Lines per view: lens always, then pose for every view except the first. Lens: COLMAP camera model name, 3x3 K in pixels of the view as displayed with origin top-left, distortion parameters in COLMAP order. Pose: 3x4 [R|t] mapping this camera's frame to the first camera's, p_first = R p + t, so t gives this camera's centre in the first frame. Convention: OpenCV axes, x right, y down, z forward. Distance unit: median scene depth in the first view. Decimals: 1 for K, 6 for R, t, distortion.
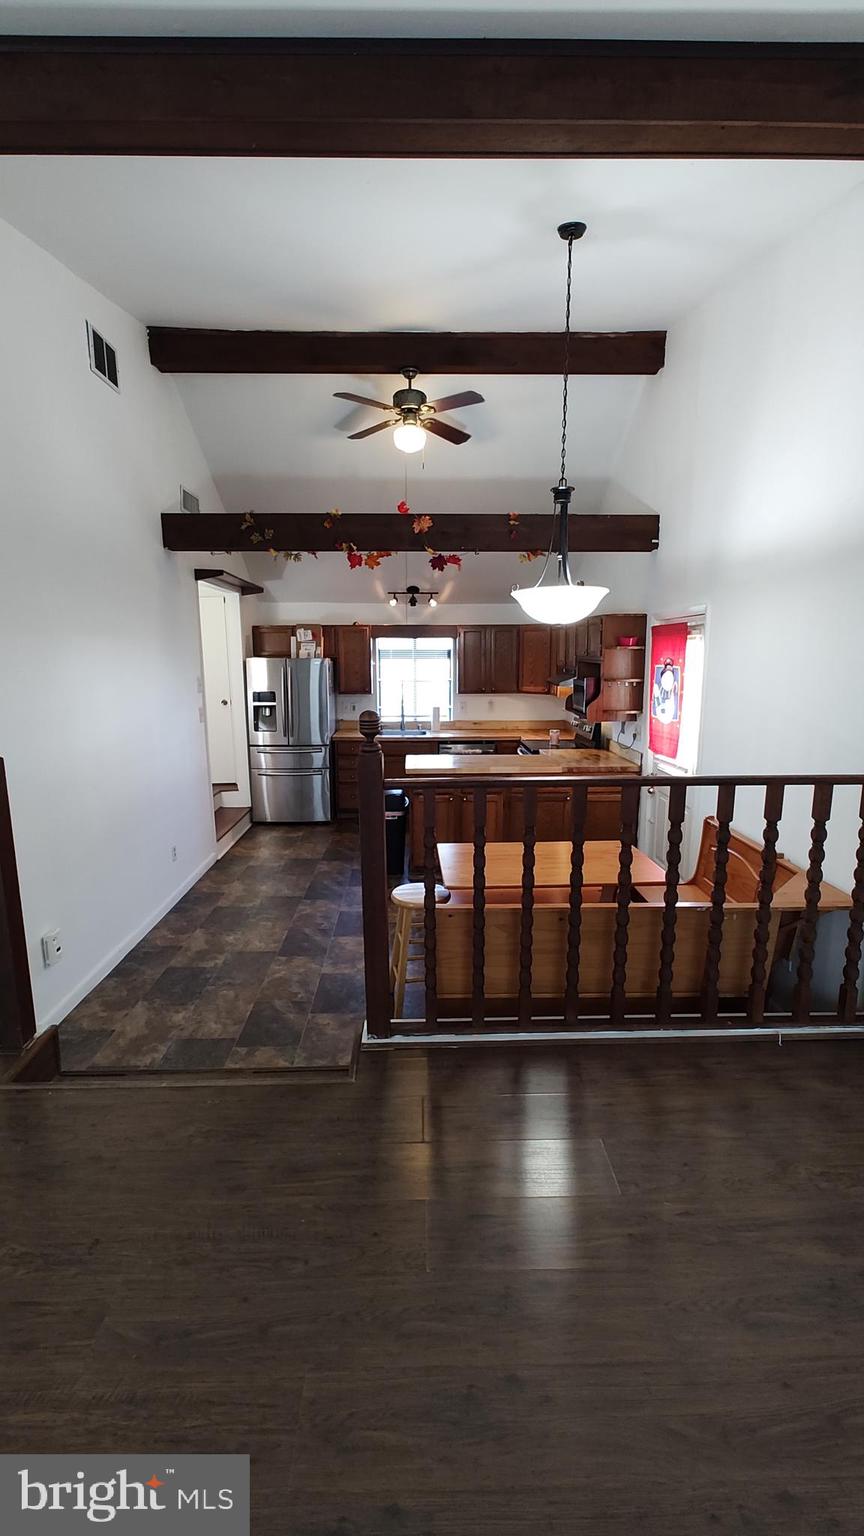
lens RADIAL K [[633.8, 0, 432.0], [0, 633.8, 768.0], [0, 0, 1]] dist [0.001106, 0.000307]
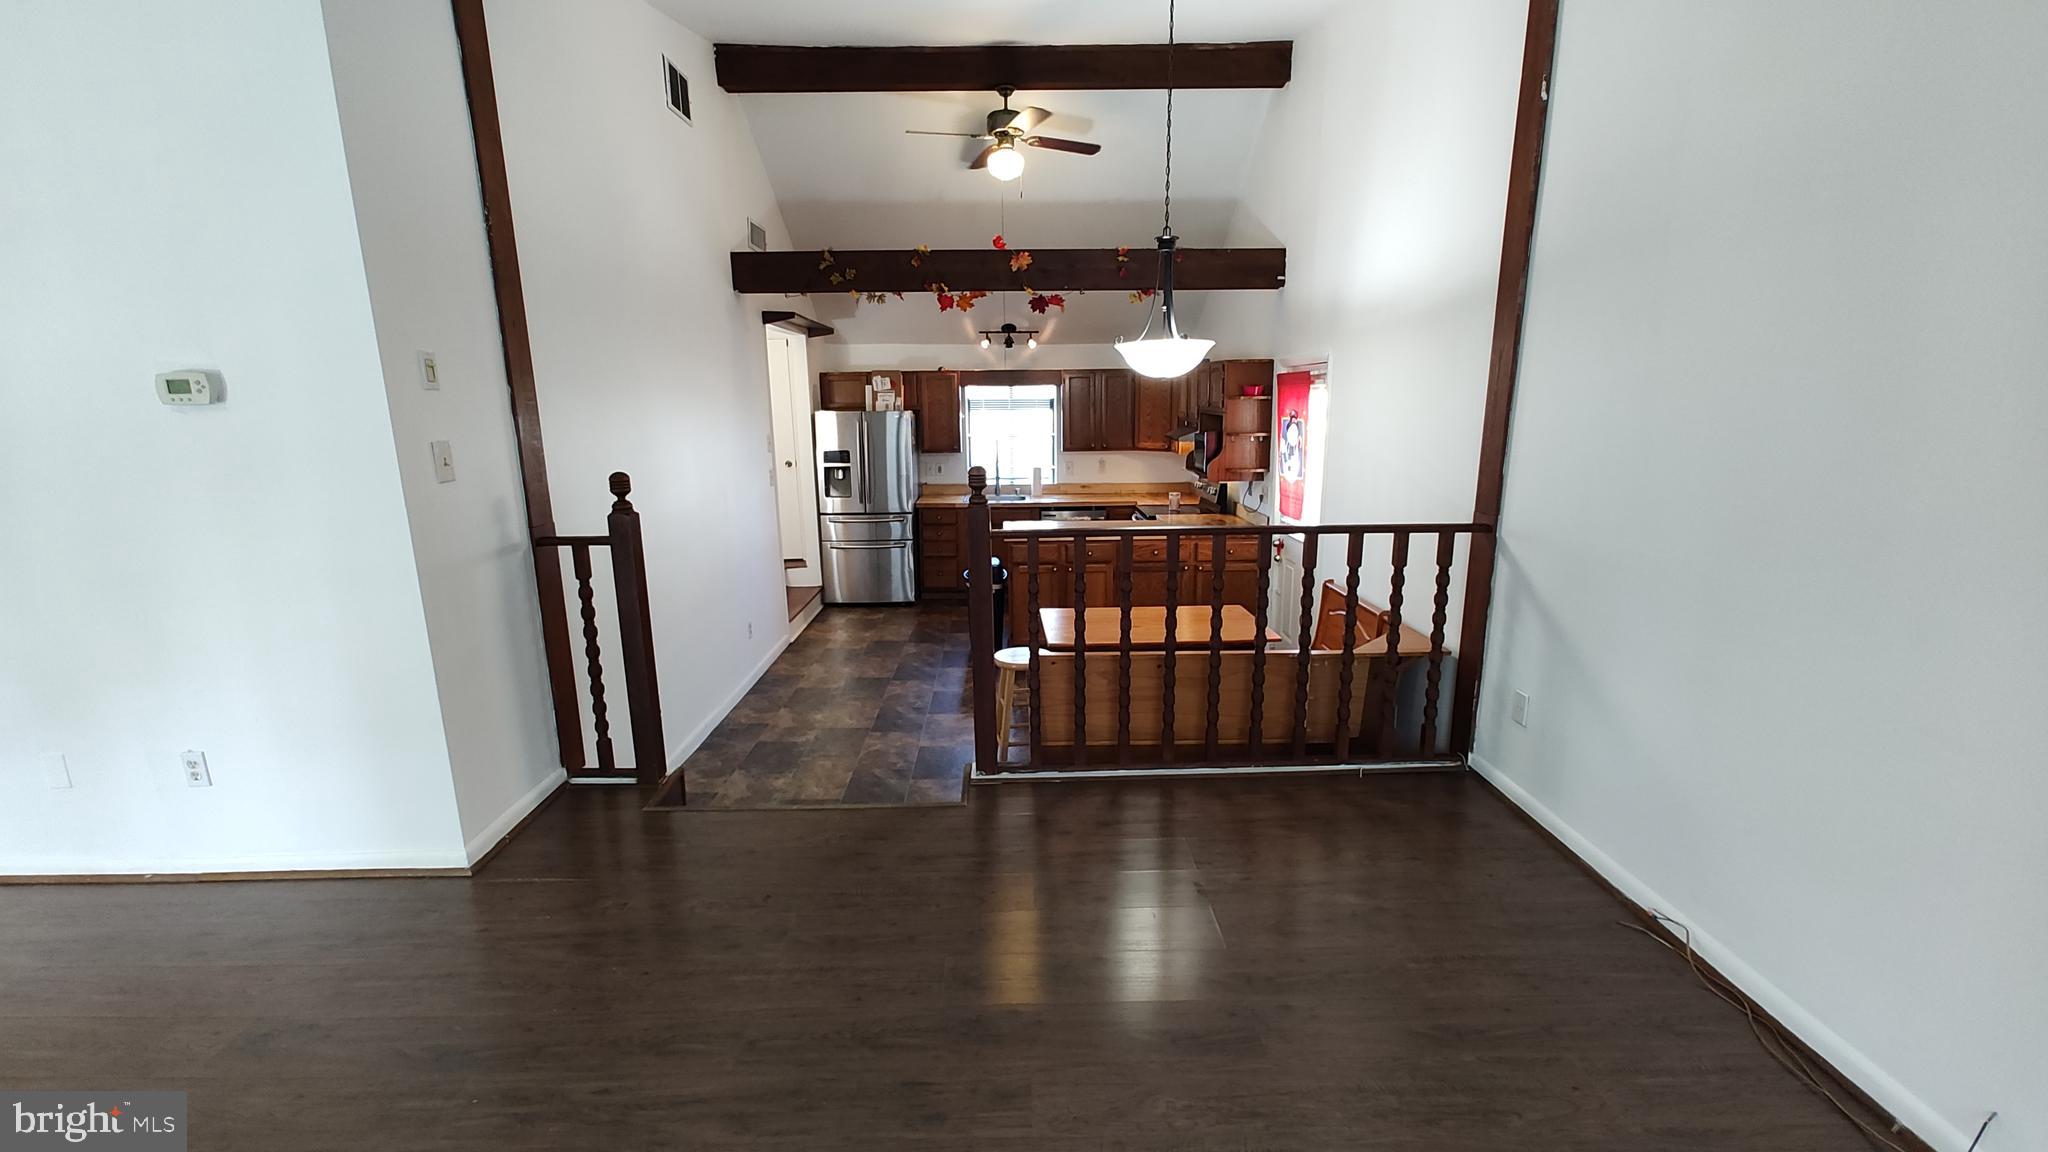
lens RADIAL K [[836.0, 0, 1025.2], [0, 836.0, 584.7], [0, 0, 1]] dist [-0.010883, 0.000193]
pose [[0.999955, -0.006432, -0.007008, -0.003350], [0.006708, 0.999173, 0.040115, 0.023621], [0.006744, -0.040160, 0.999171, -0.186128]]
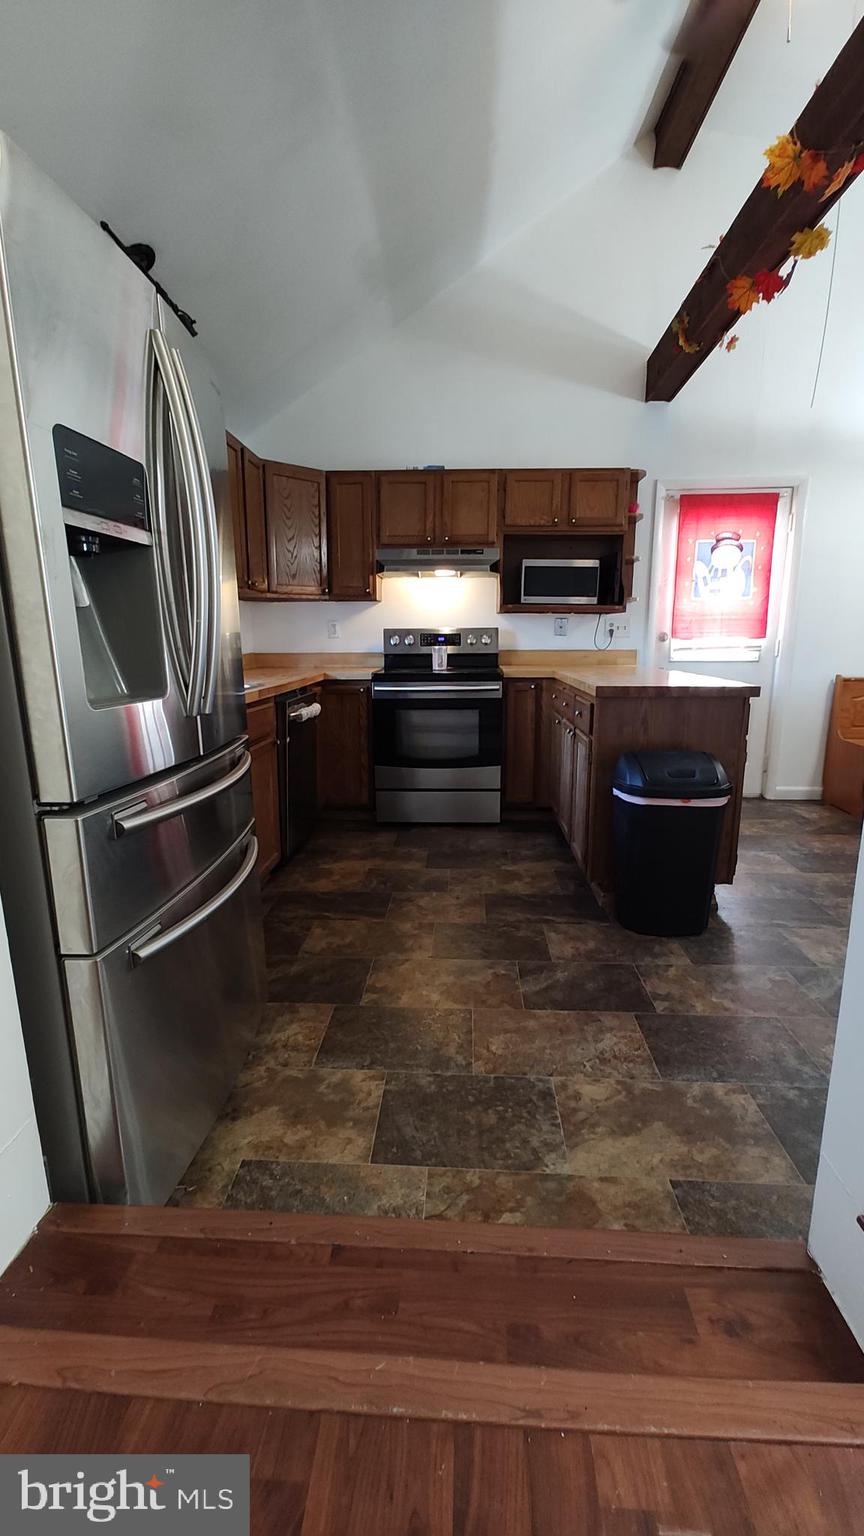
lens RADIAL K [[638.5, 0, 424.0], [0, 638.5, 757.6], [0, 0, 1]] dist [0.001820, 0.000624]
pose [[0.090590, -0.181616, 0.979188, -0.585381], [0.181259, 0.969815, 0.163108, -0.077707], [-0.979254, 0.162711, 0.120775, 1.247125]]
